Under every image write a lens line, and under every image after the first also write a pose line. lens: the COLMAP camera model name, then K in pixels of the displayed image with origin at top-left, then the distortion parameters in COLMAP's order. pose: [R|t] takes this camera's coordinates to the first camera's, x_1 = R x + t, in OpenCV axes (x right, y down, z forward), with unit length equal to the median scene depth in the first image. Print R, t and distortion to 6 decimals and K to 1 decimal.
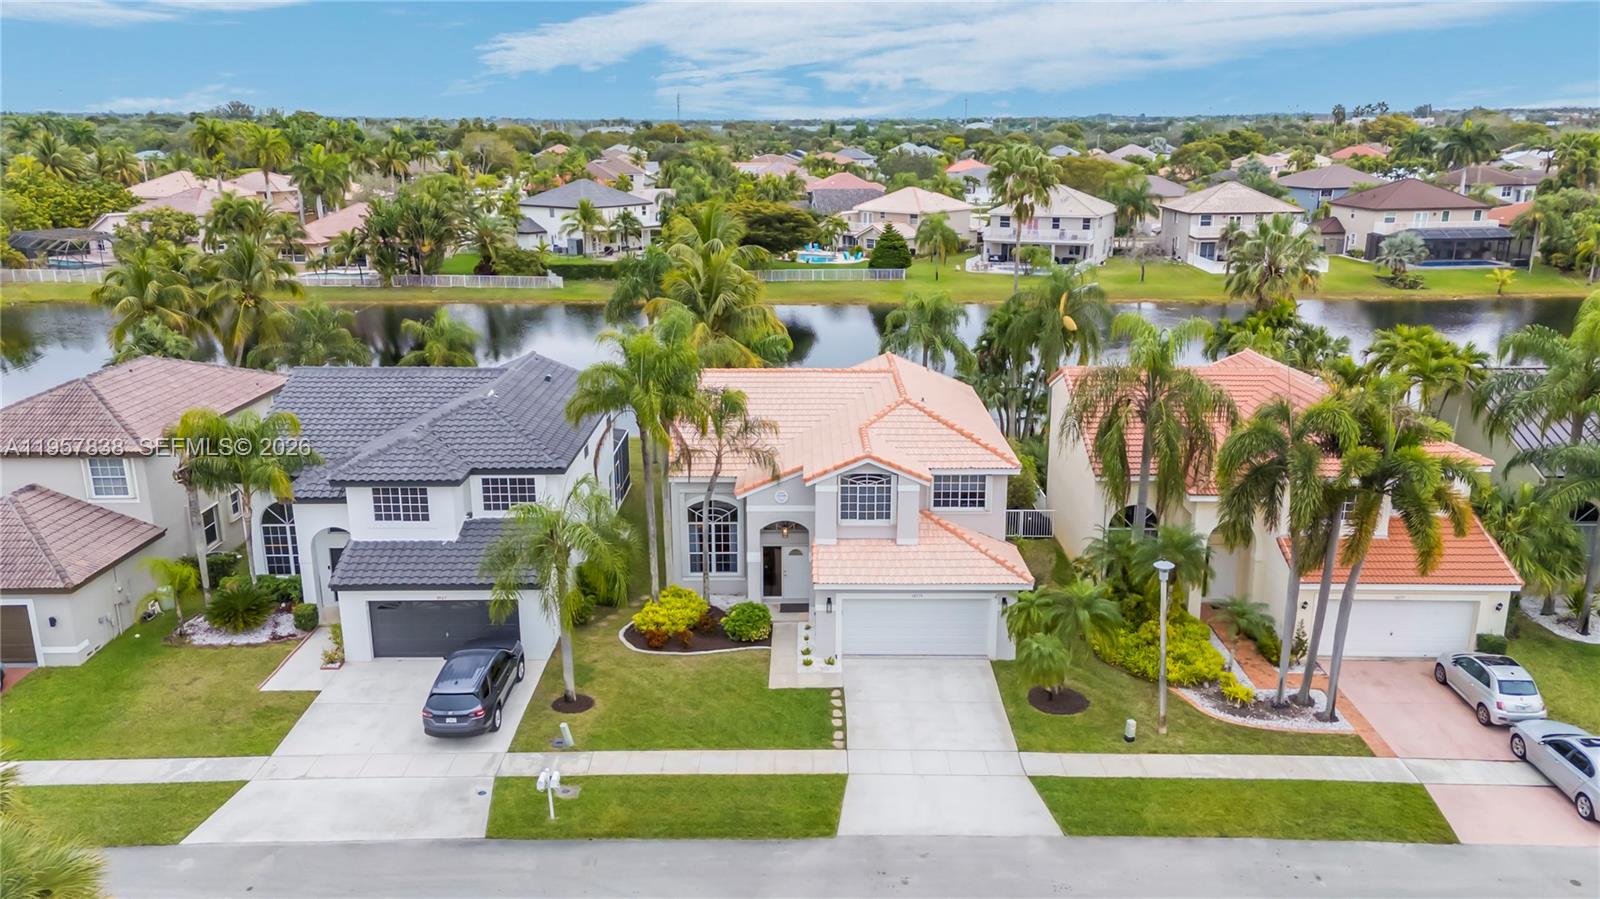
lens RADIAL K [[1155.6, 0, 804.1], [0, 1155.6, 448.6], [0, 0, 1]] dist [0.050109, 0.009096]
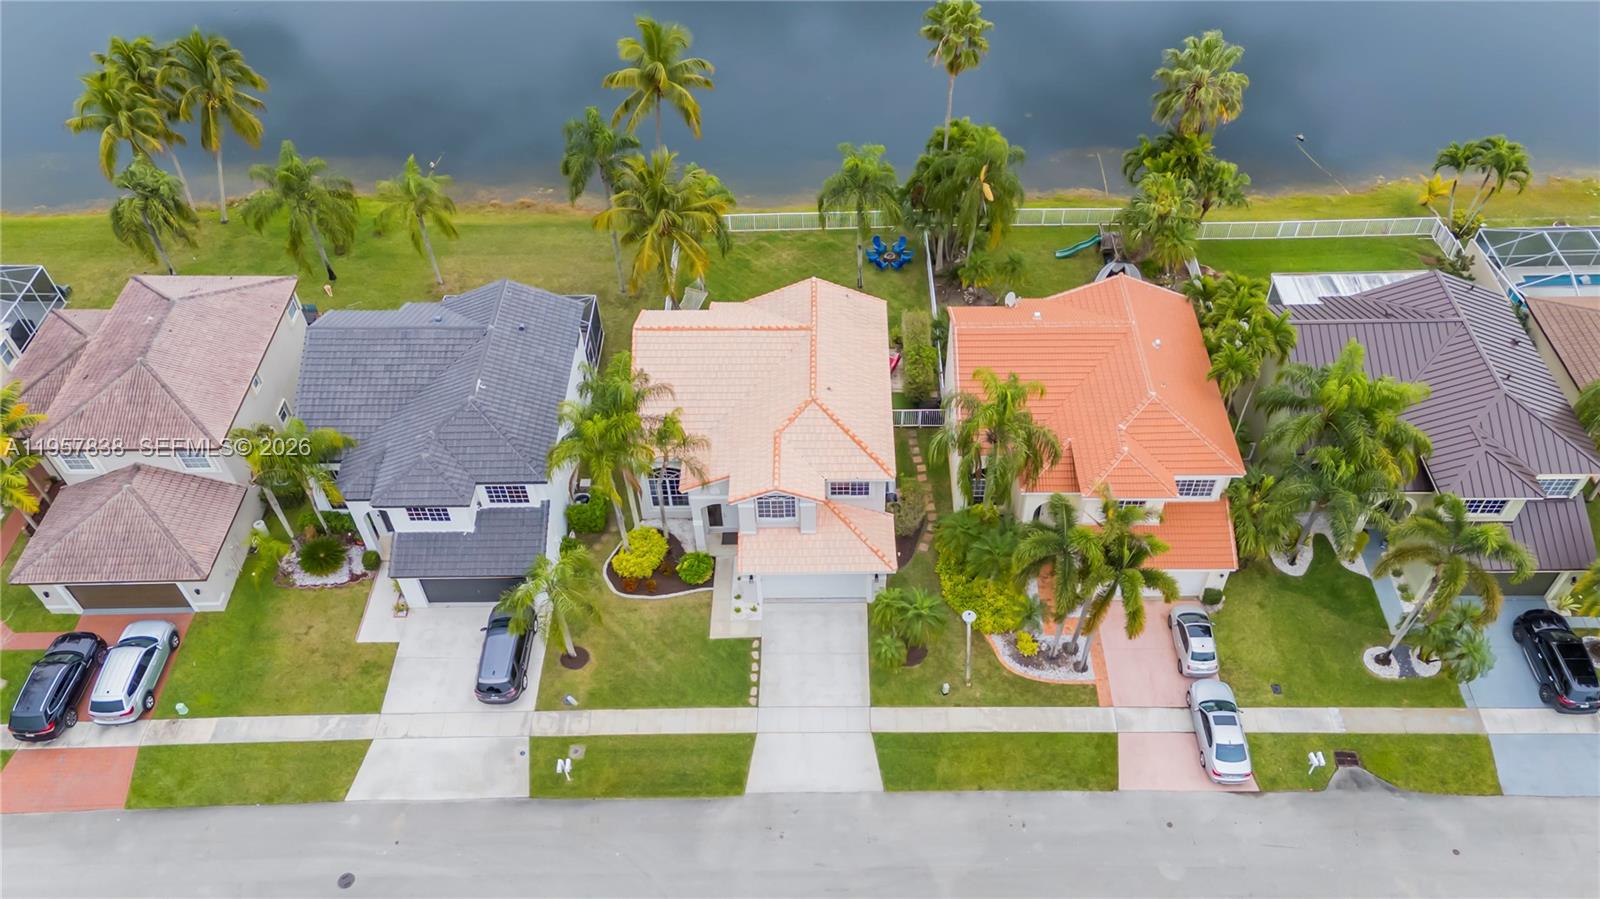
lens RADIAL K [[1155.6, 0, 836.4], [0, 1155.6, 481.0], [0, 0, 1]] dist [0.050109, 0.009096]
pose [[0.999965, -0.007196, 0.004156, 0.130153], [0.003838, 0.843549, 0.537039, -0.775222], [-0.007370, -0.537005, 0.843547, -0.121748]]
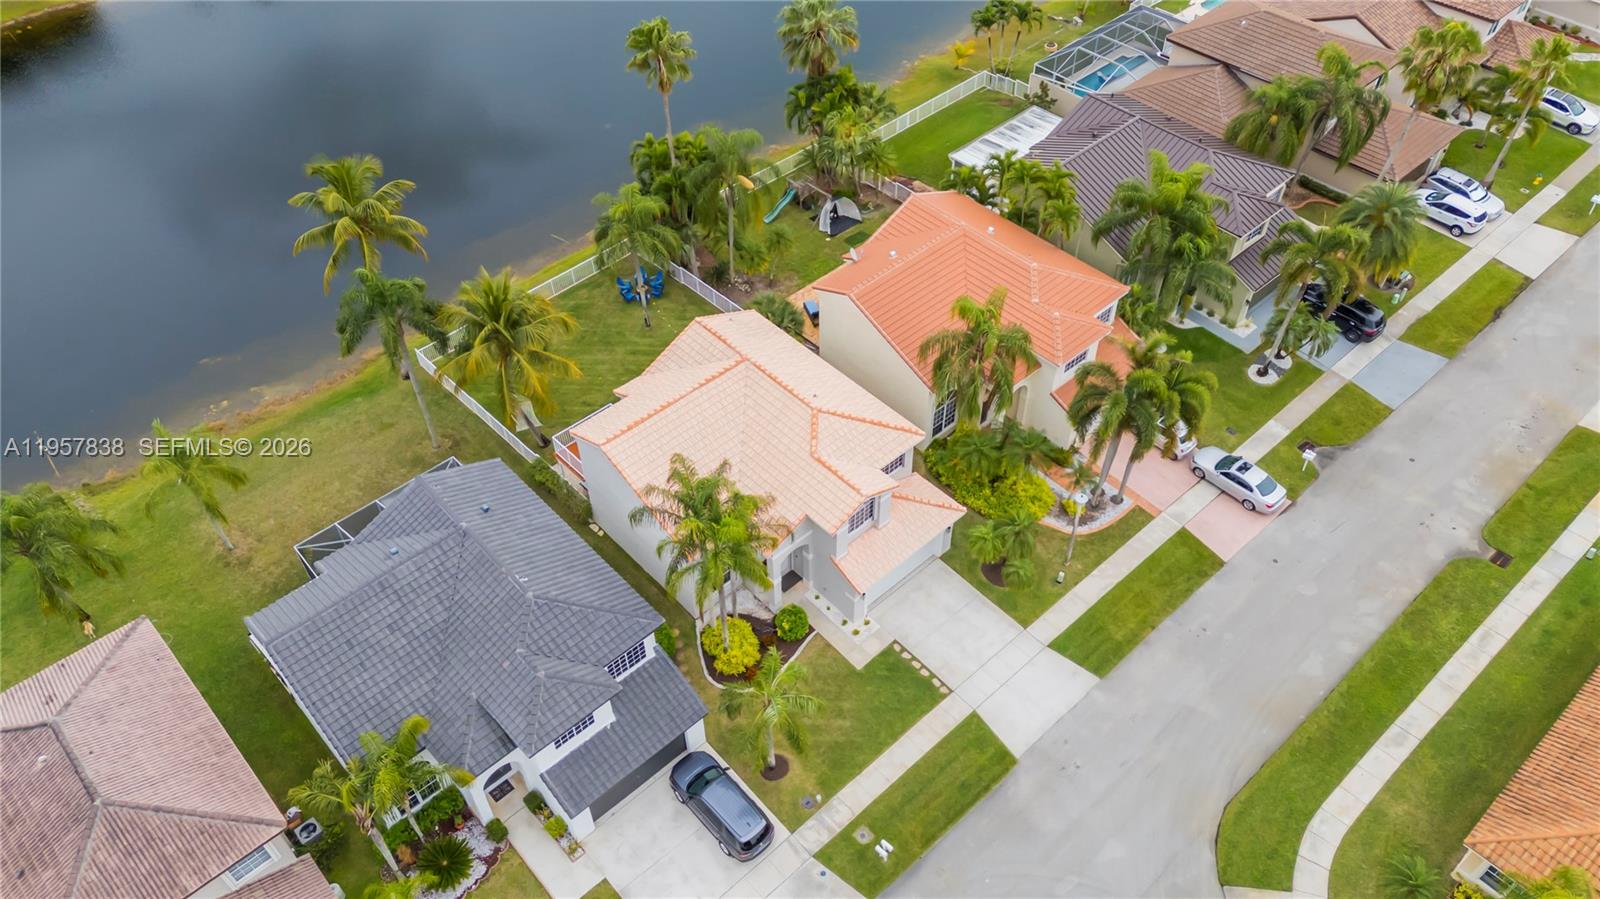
lens RADIAL K [[1155.6, 0, 779.1], [0, 1155.6, 449.7], [0, 0, 1]] dist [0.050109, 0.009096]
pose [[0.742150, -0.493745, 0.453243, -0.648109], [0.192576, 0.804819, 0.561410, -0.873724], [-0.641972, -0.329366, 0.692380, 0.175922]]
